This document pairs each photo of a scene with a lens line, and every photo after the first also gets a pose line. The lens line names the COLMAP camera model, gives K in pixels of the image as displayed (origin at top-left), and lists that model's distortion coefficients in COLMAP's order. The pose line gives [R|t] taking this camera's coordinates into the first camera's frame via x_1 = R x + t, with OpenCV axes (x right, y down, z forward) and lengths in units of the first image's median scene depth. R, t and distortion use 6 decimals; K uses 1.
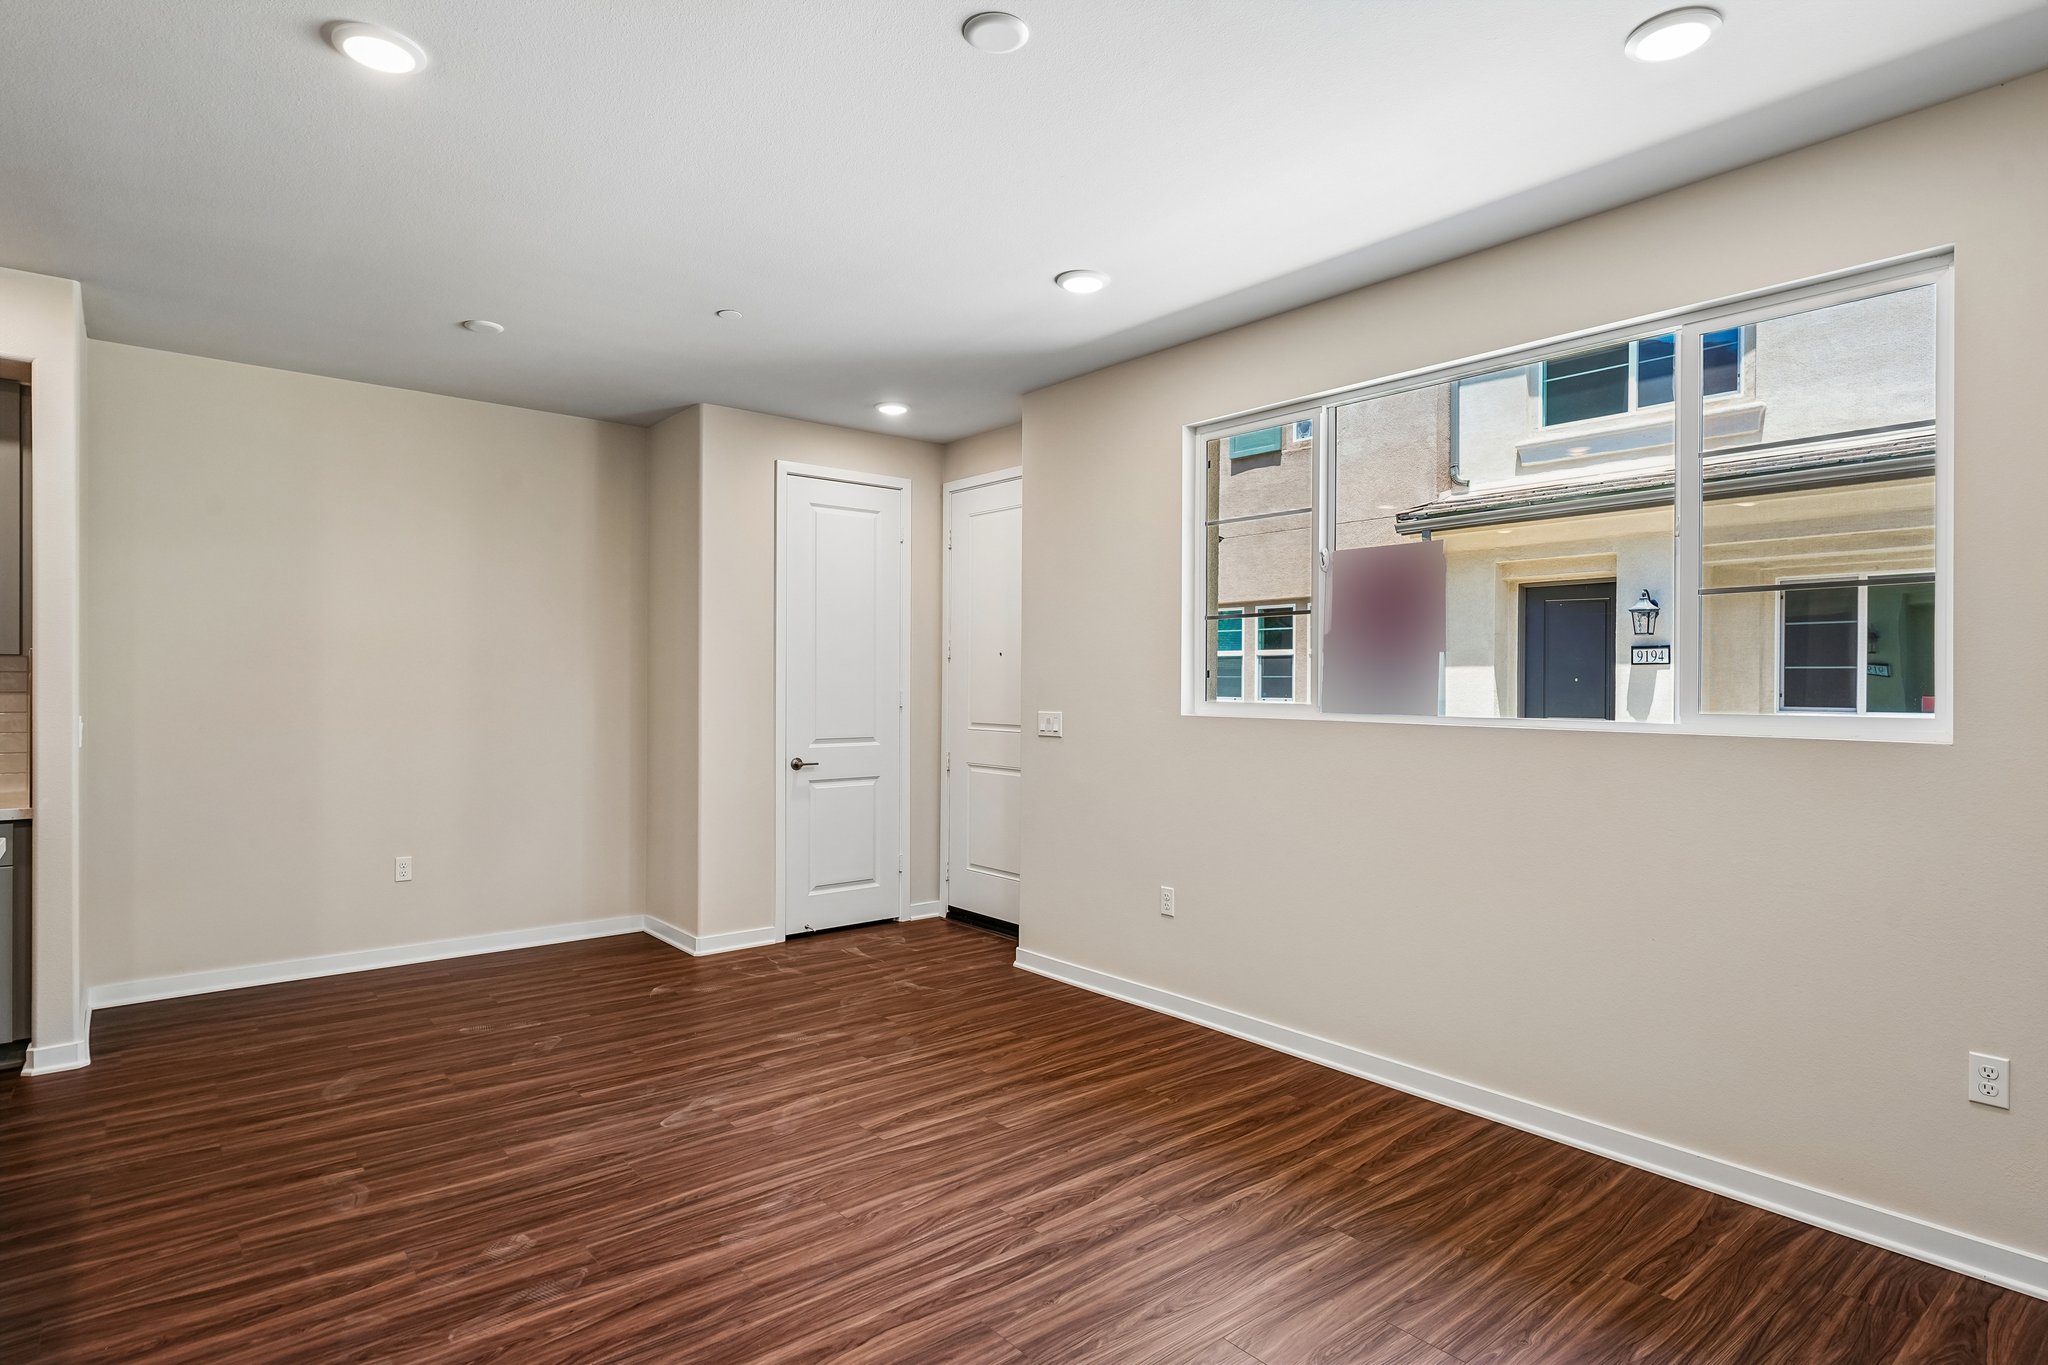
lens RADIAL K [[1125.2, 0, 1018.7], [0, 1125.2, 677.8], [0, 0, 1]] dist [-0.006626, -0.001151]
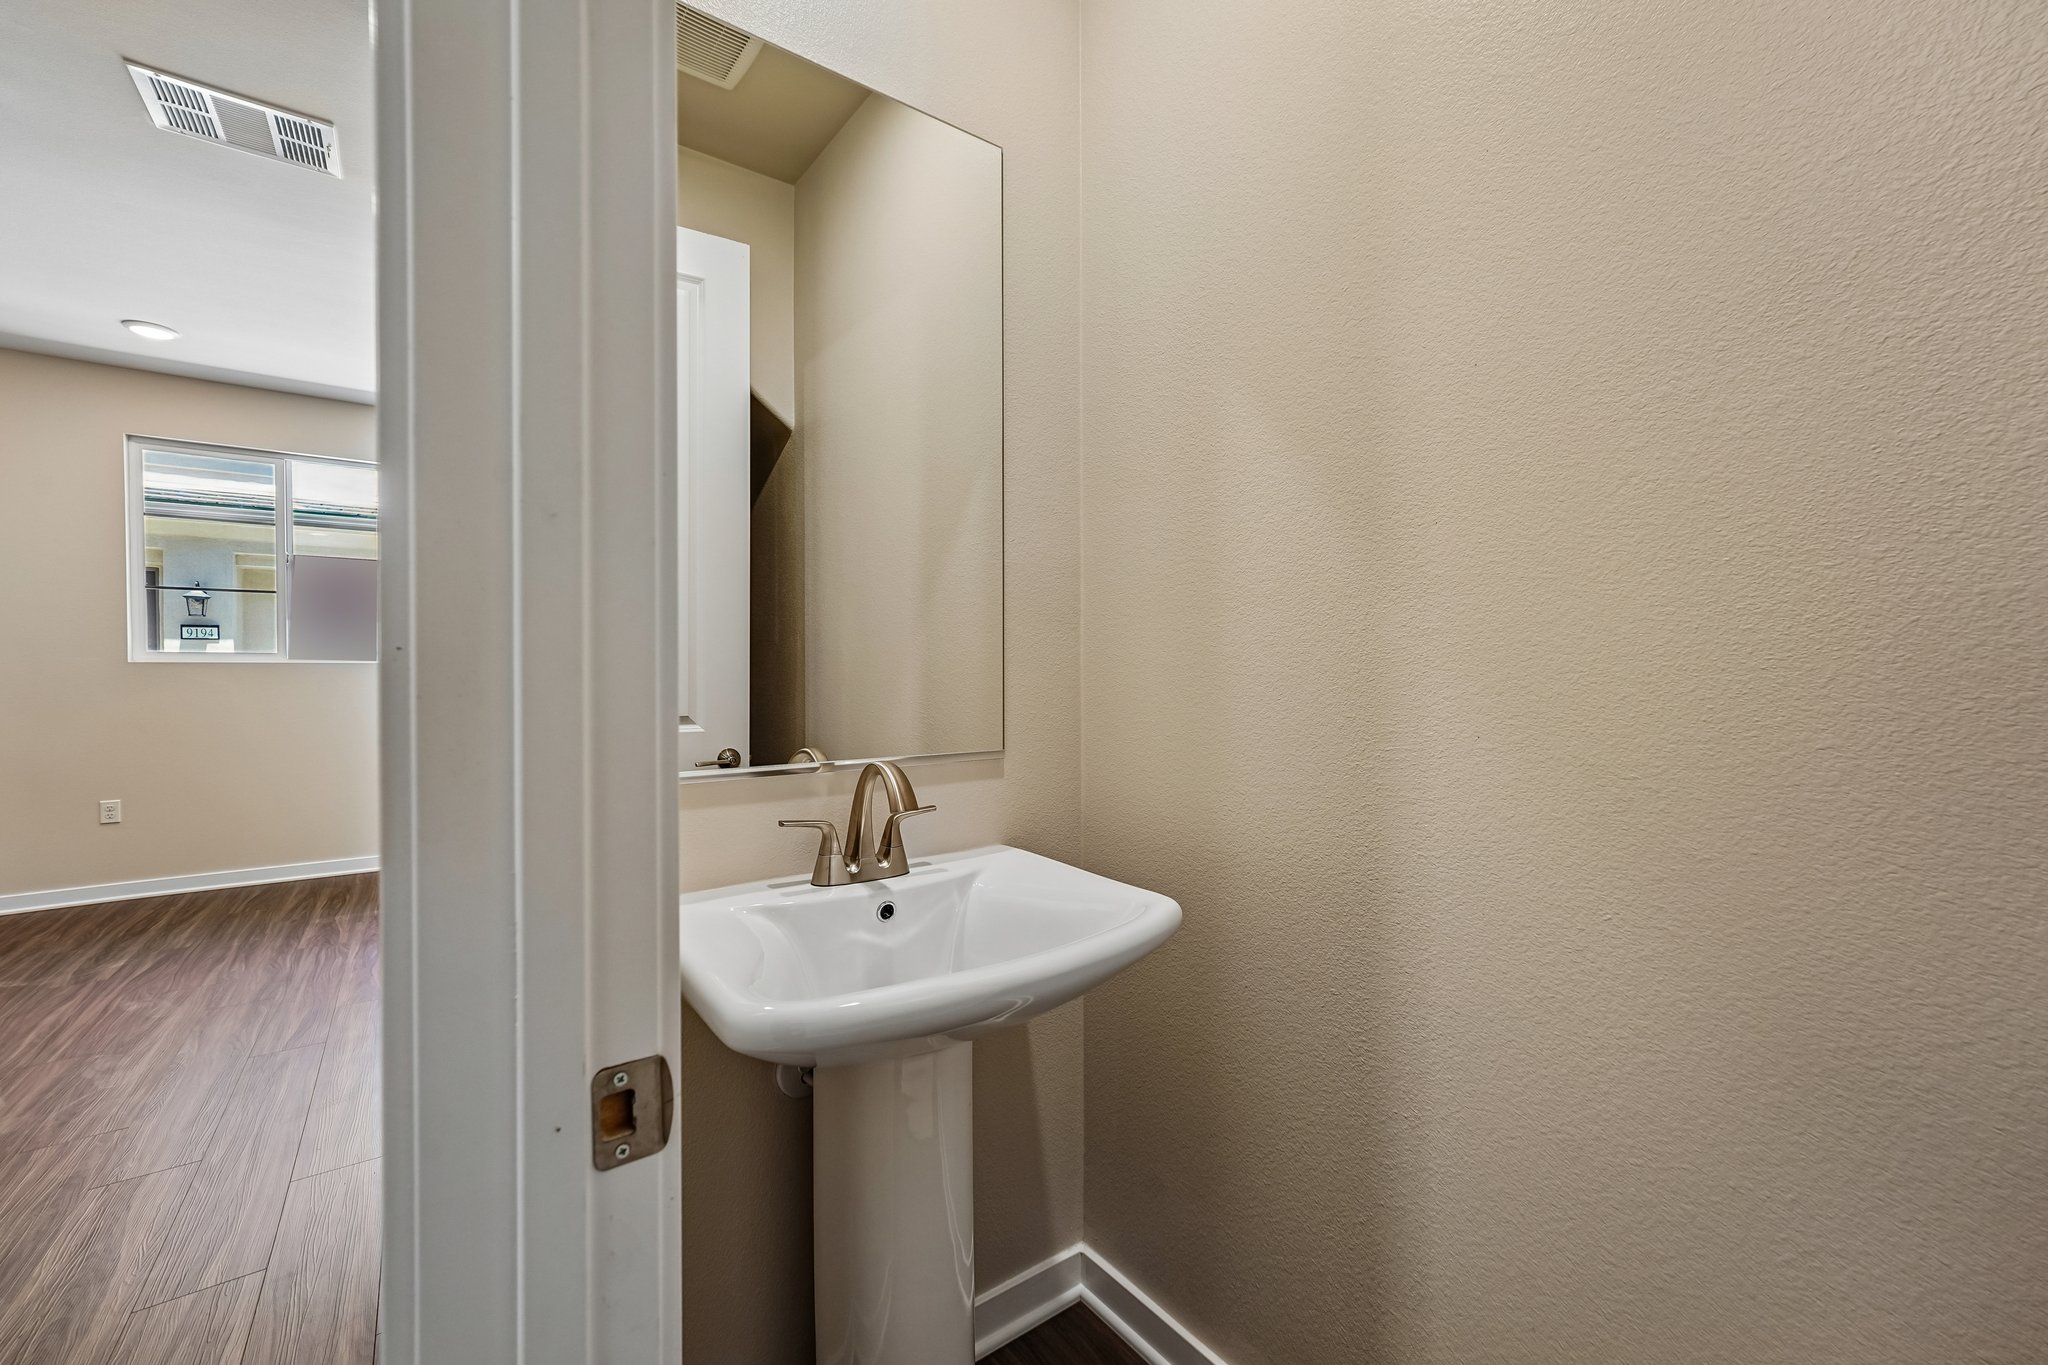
lens RADIAL K [[845.2, 0, 1022.9], [0, 845.2, 674.1], [0, 0, 1]] dist [-0.004649, -0.000148]
pose [[0.117740, -0.028999, 0.992621, -0.679229], [0.014225, 0.999520, 0.027513, 0.034580], [-0.992943, 0.010881, 0.118096, -0.117555]]
